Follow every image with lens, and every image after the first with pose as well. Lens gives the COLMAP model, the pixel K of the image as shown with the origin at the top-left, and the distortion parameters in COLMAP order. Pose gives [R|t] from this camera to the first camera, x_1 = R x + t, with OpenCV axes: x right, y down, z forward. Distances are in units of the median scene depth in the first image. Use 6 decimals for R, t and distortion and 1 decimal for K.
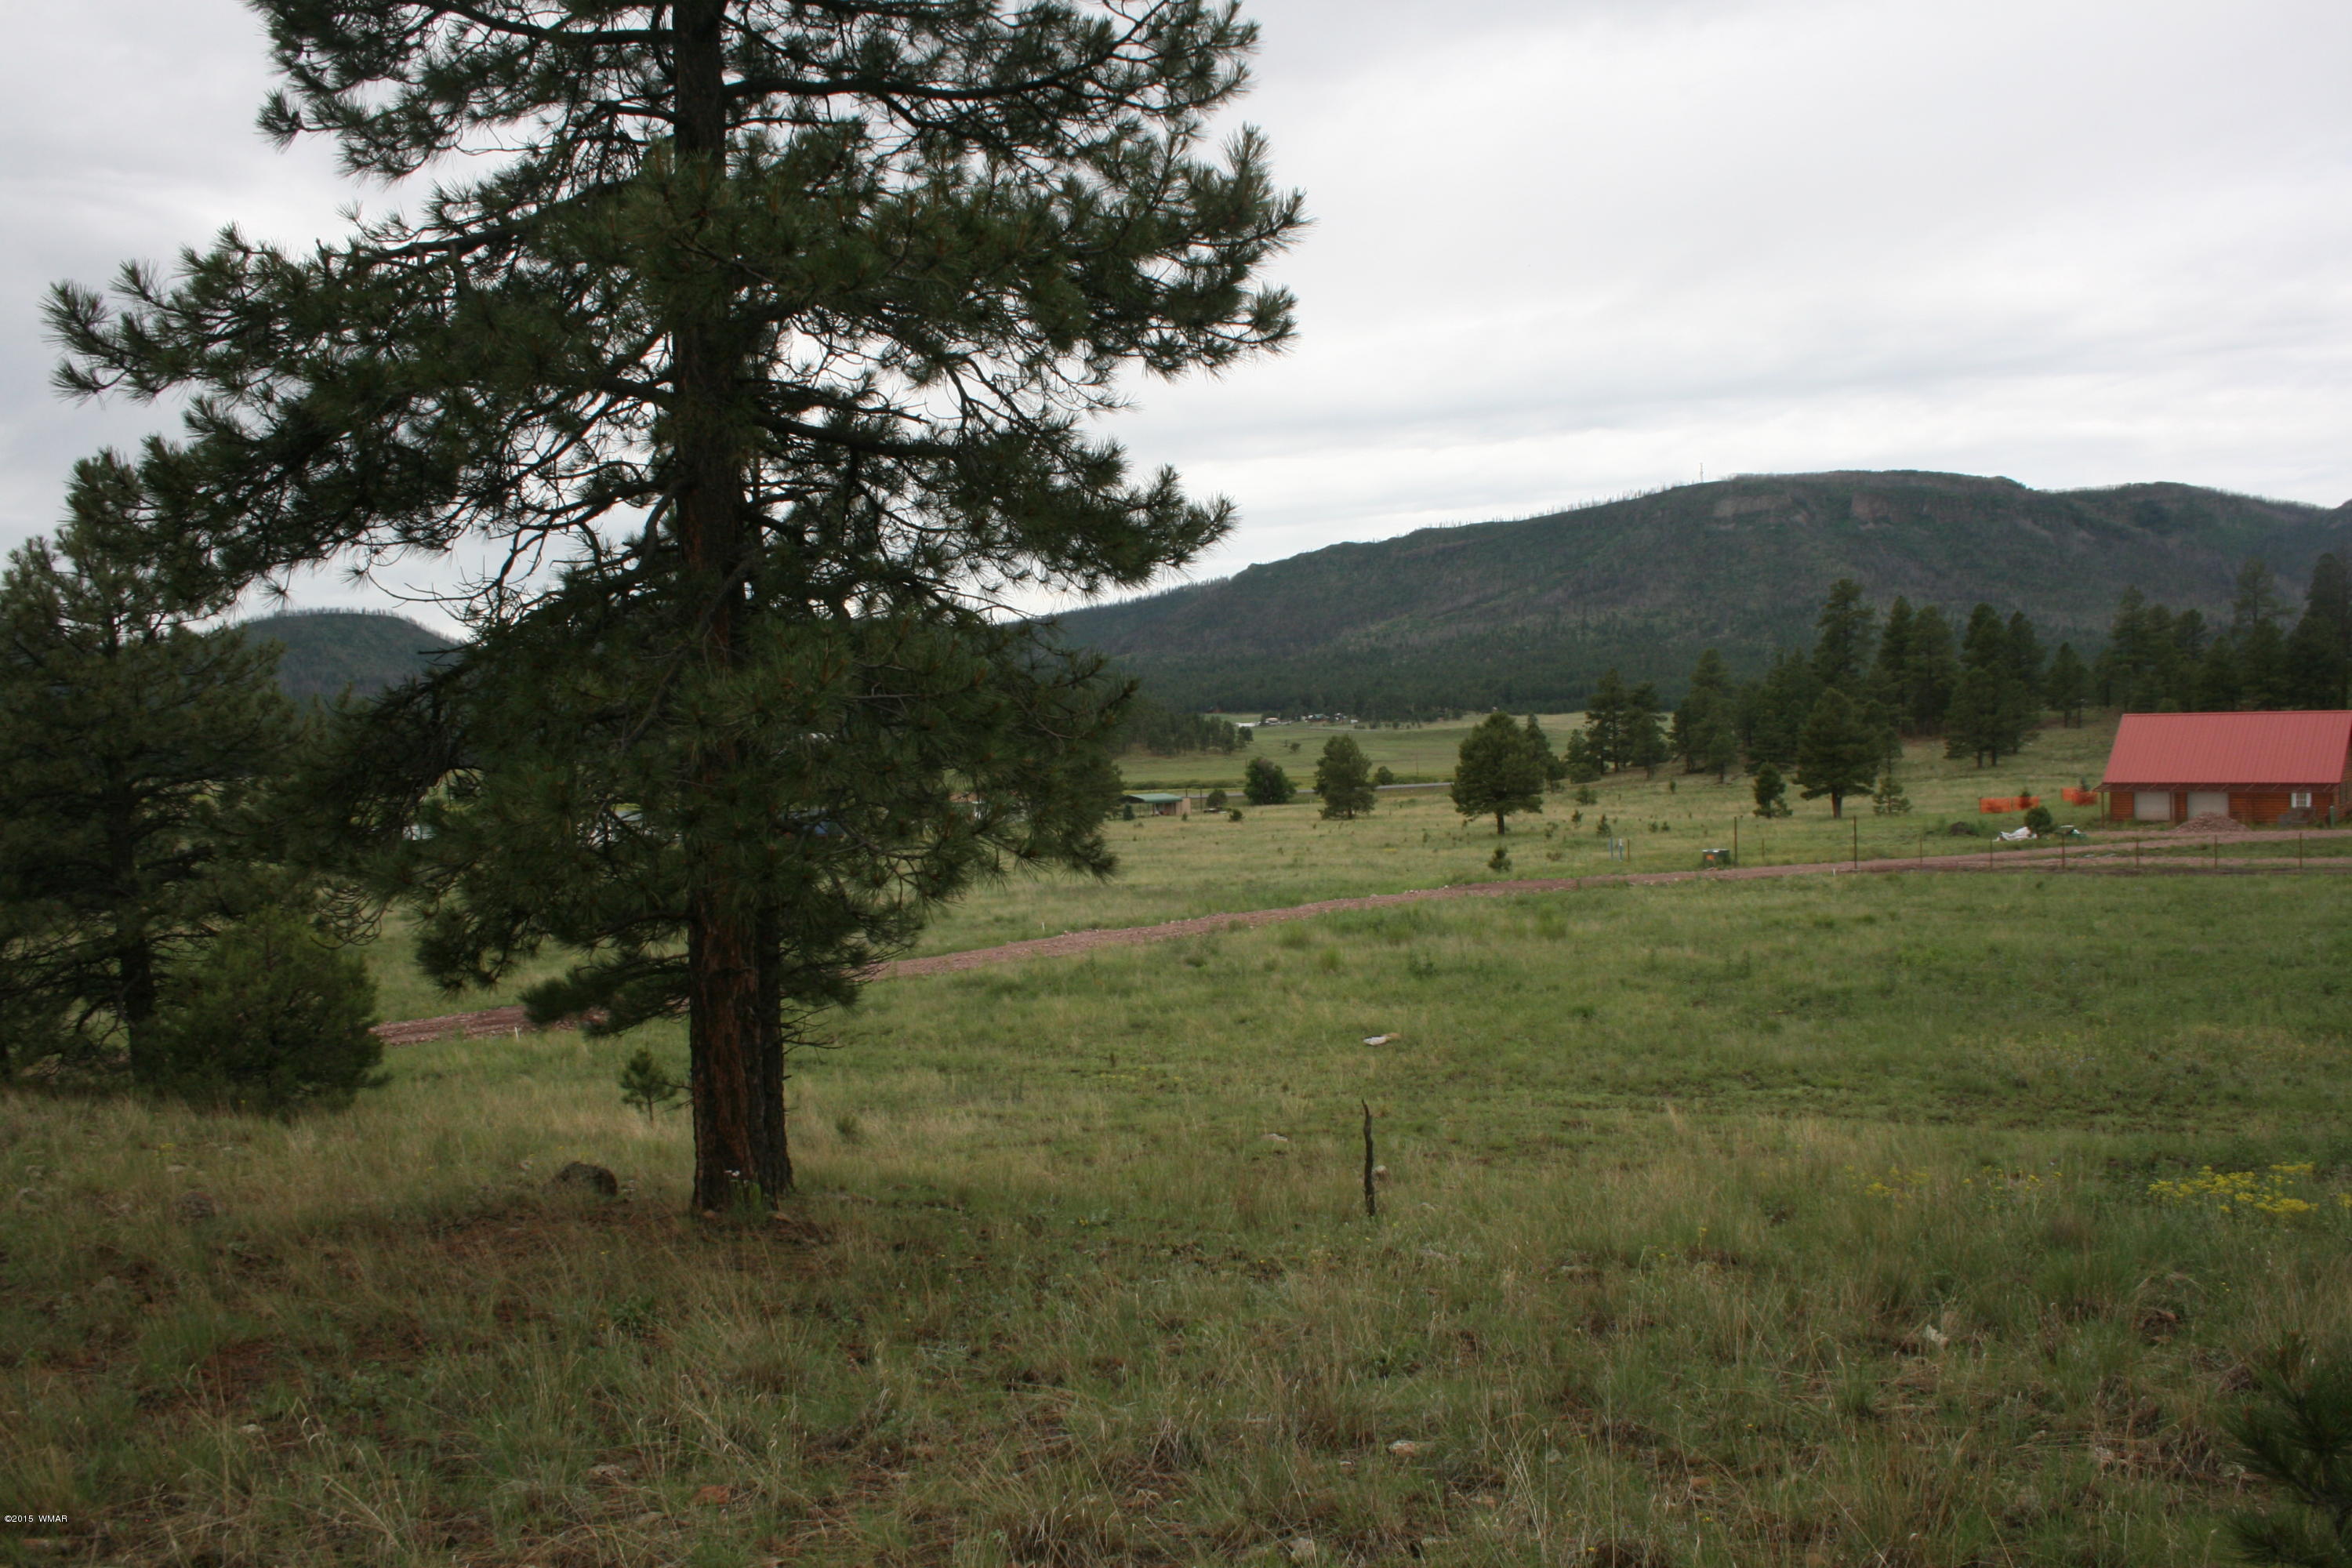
lens RADIAL K [[1959.7, 0, 1158.8], [0, 1959.7, 764.7], [0, 0, 1]] dist [-0.155795, 0.132828]
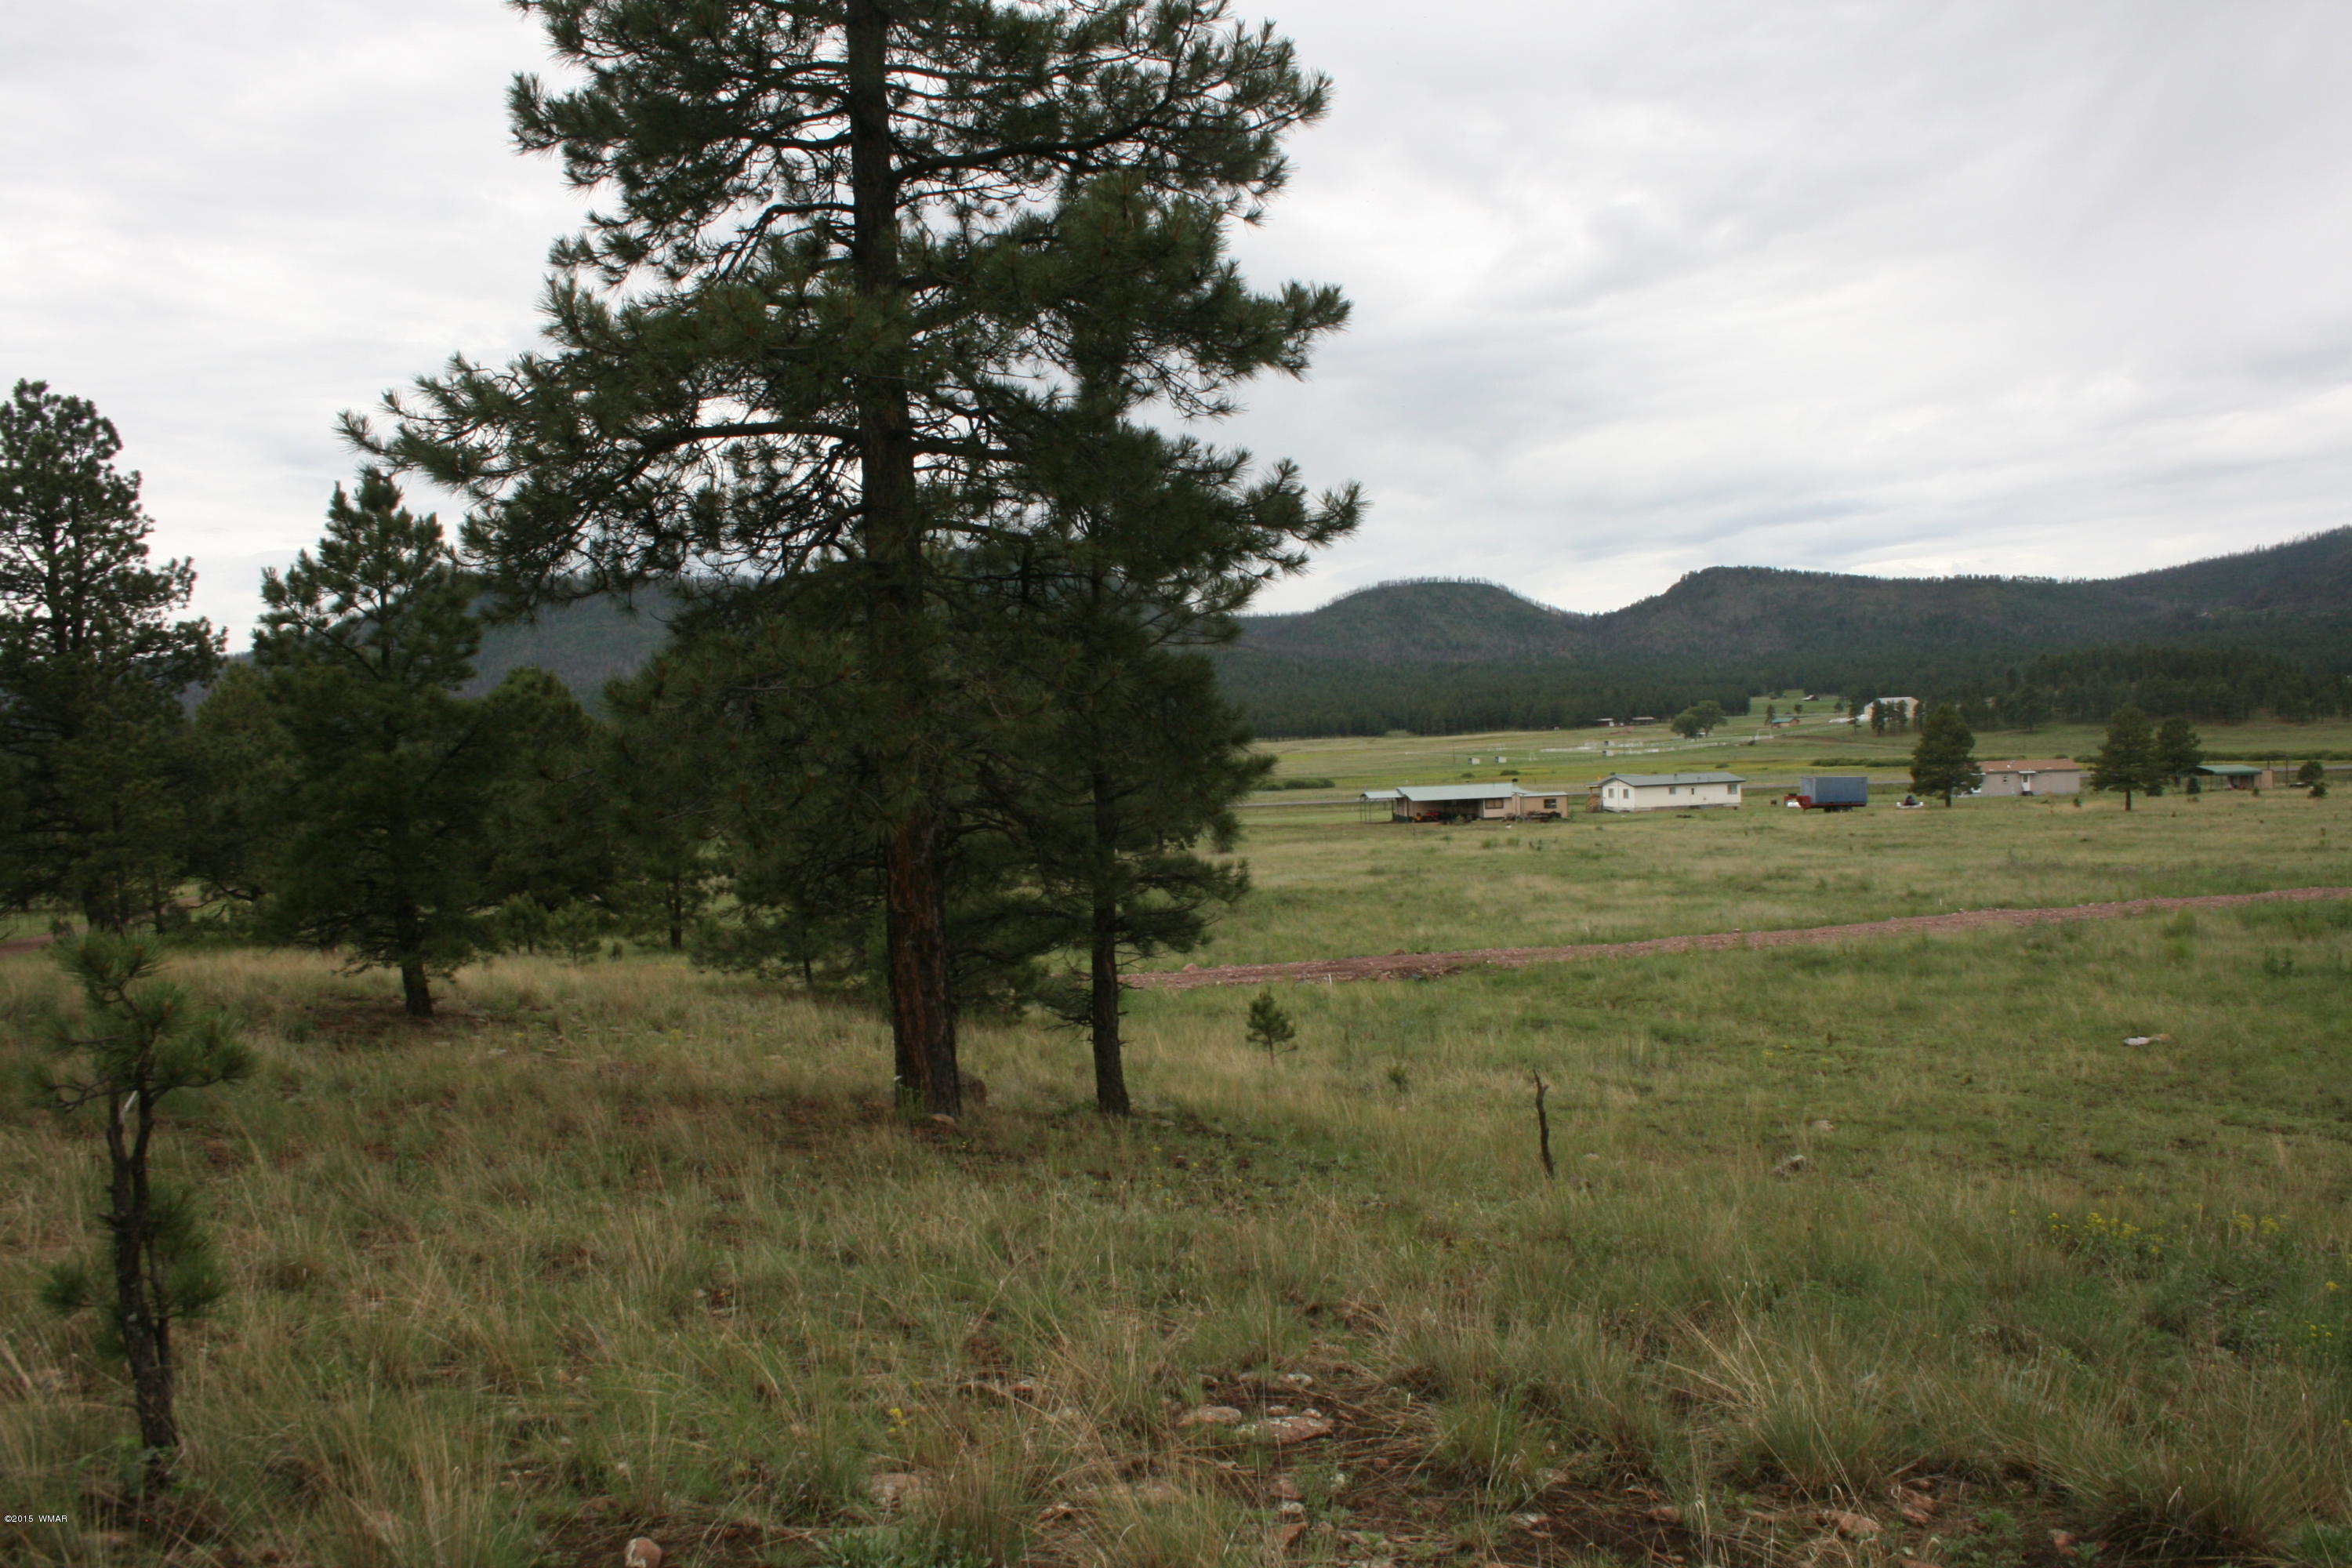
lens RADIAL K [[1959.7, 0, 1186.3], [0, 1959.7, 813.4], [0, 0, 1]] dist [-0.155795, 0.132828]
pose [[0.859294, 0.025394, -0.510851, 0.144065], [-0.002808, 0.998986, 0.044936, -0.002665], [0.511474, -0.037179, 0.858494, 0.012354]]
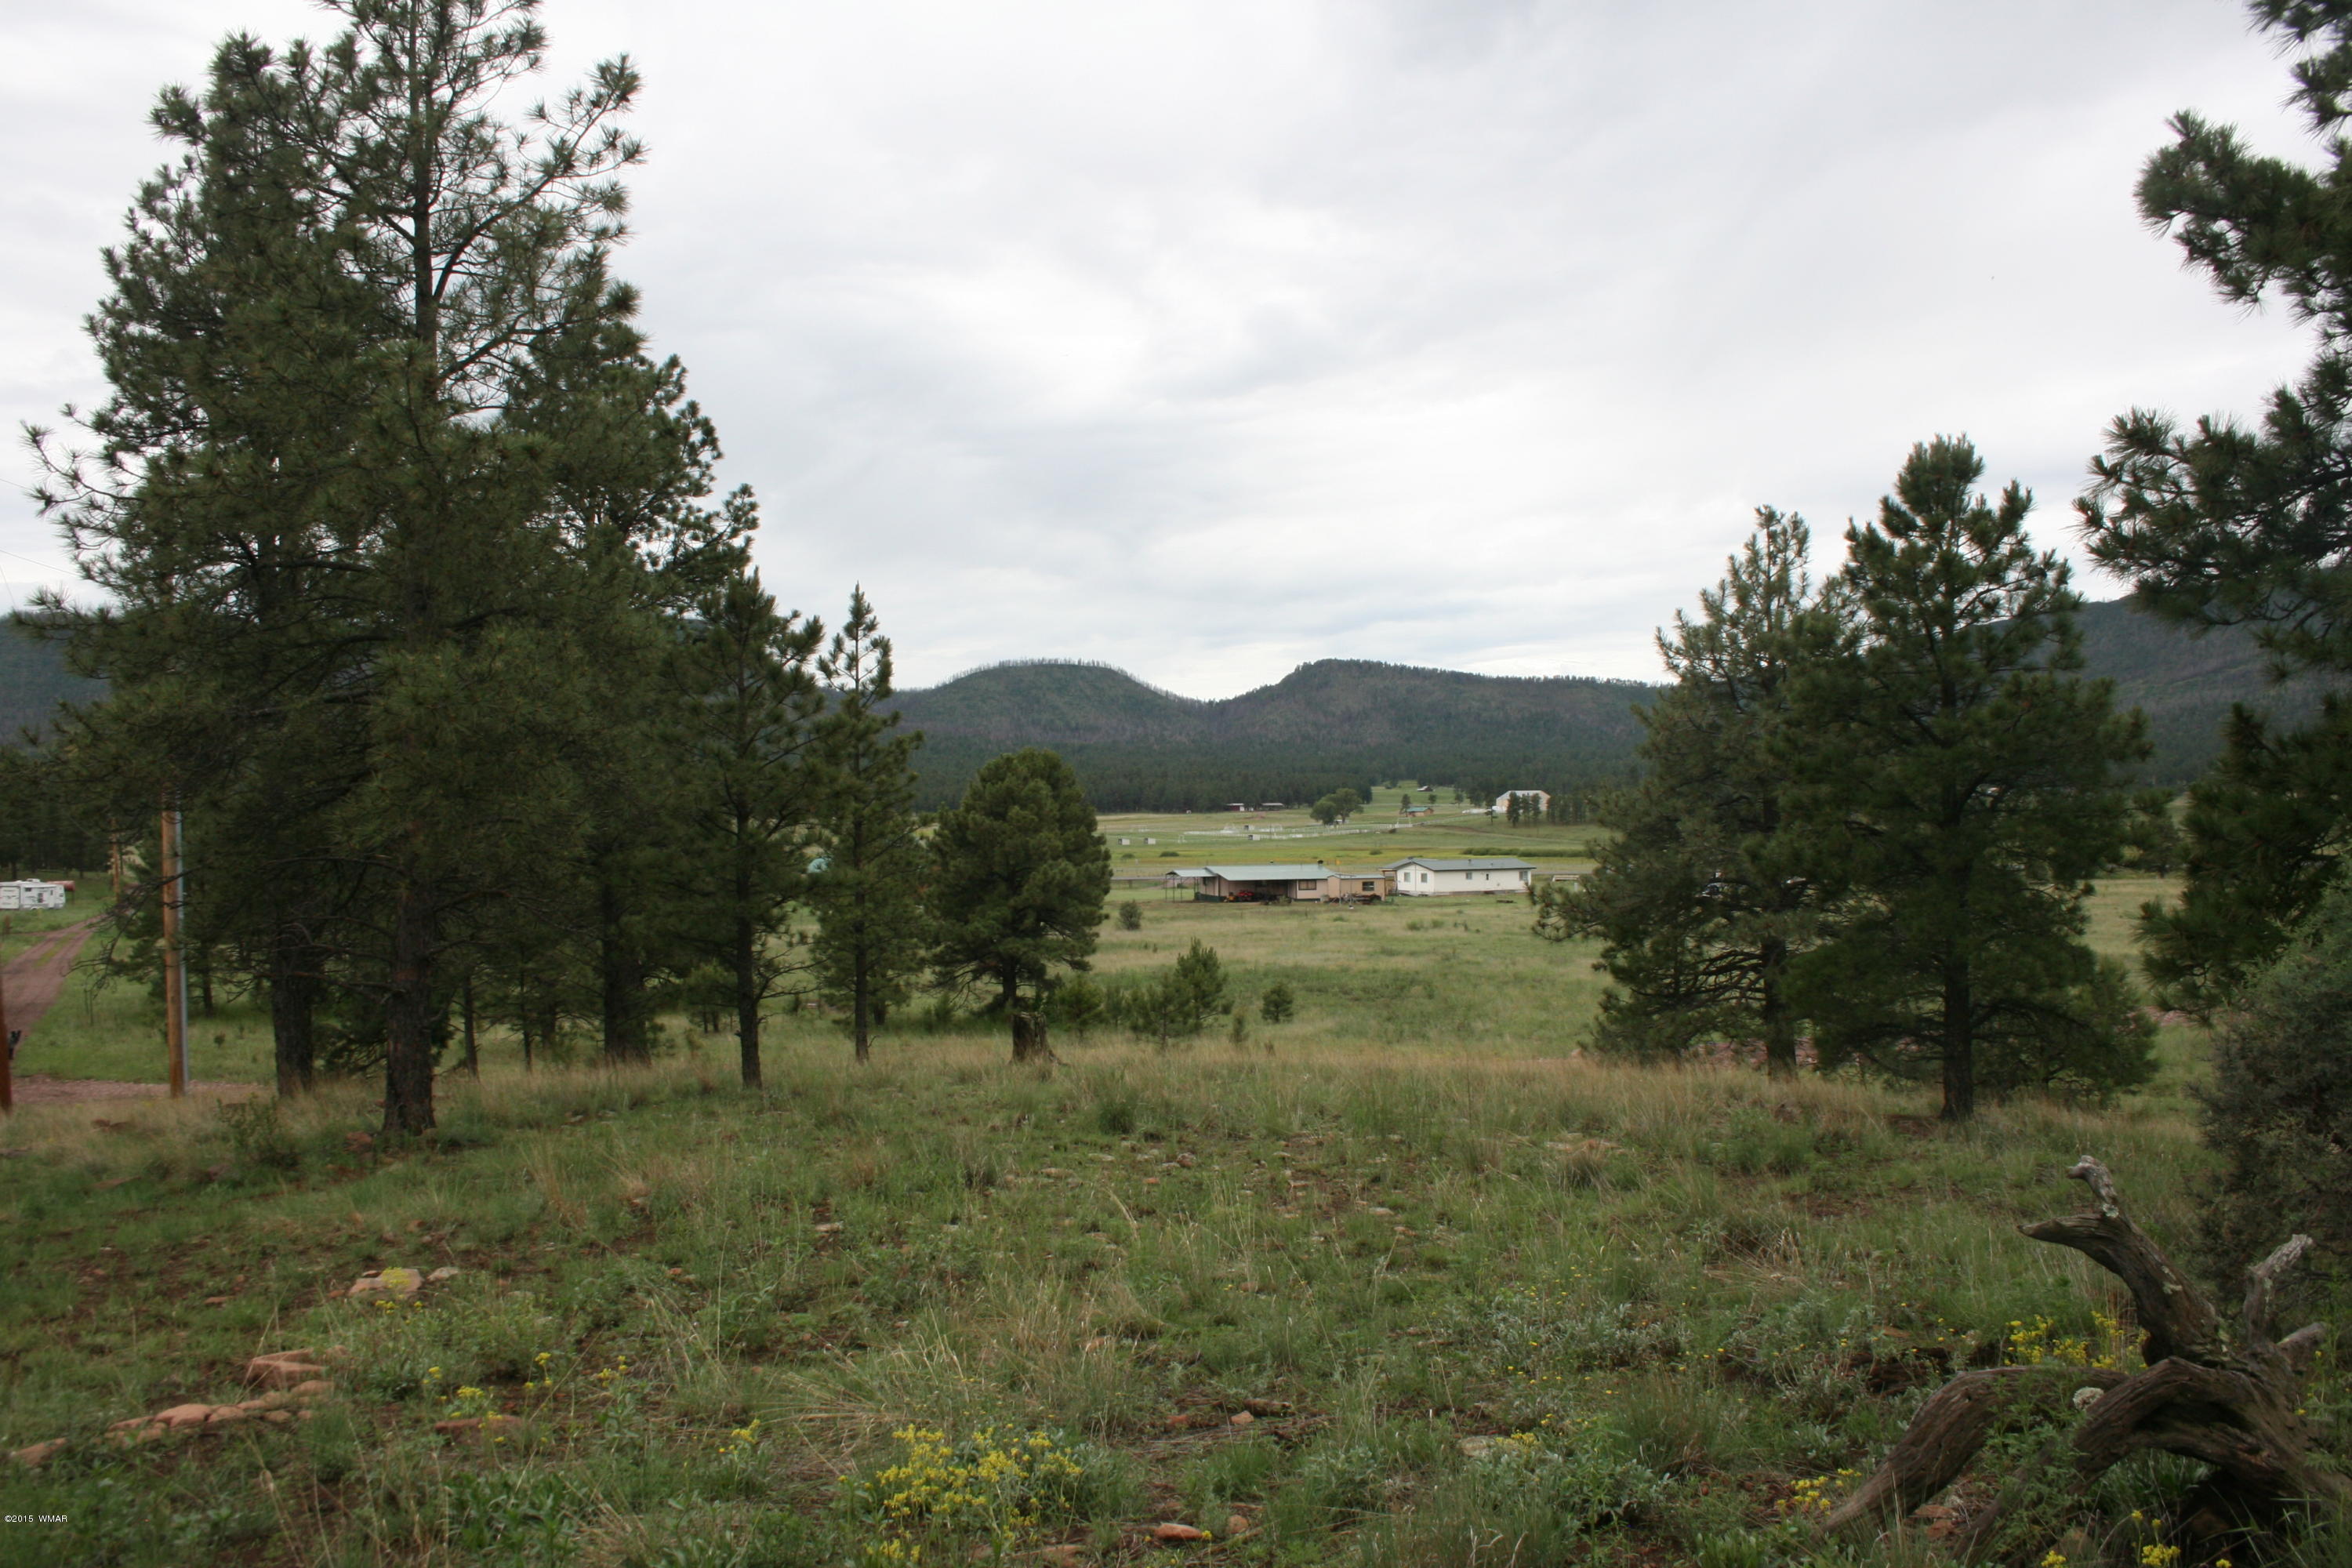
lens RADIAL K [[1959.7, 0, 1183.1], [0, 1959.7, 772.0], [0, 0, 1]] dist [-0.155795, 0.132828]
pose [[0.939623, 0.025411, -0.341267, -0.308372], [-0.034108, 0.999228, -0.019506, 0.014081], [0.340507, 0.029968, 0.939764, -0.090876]]
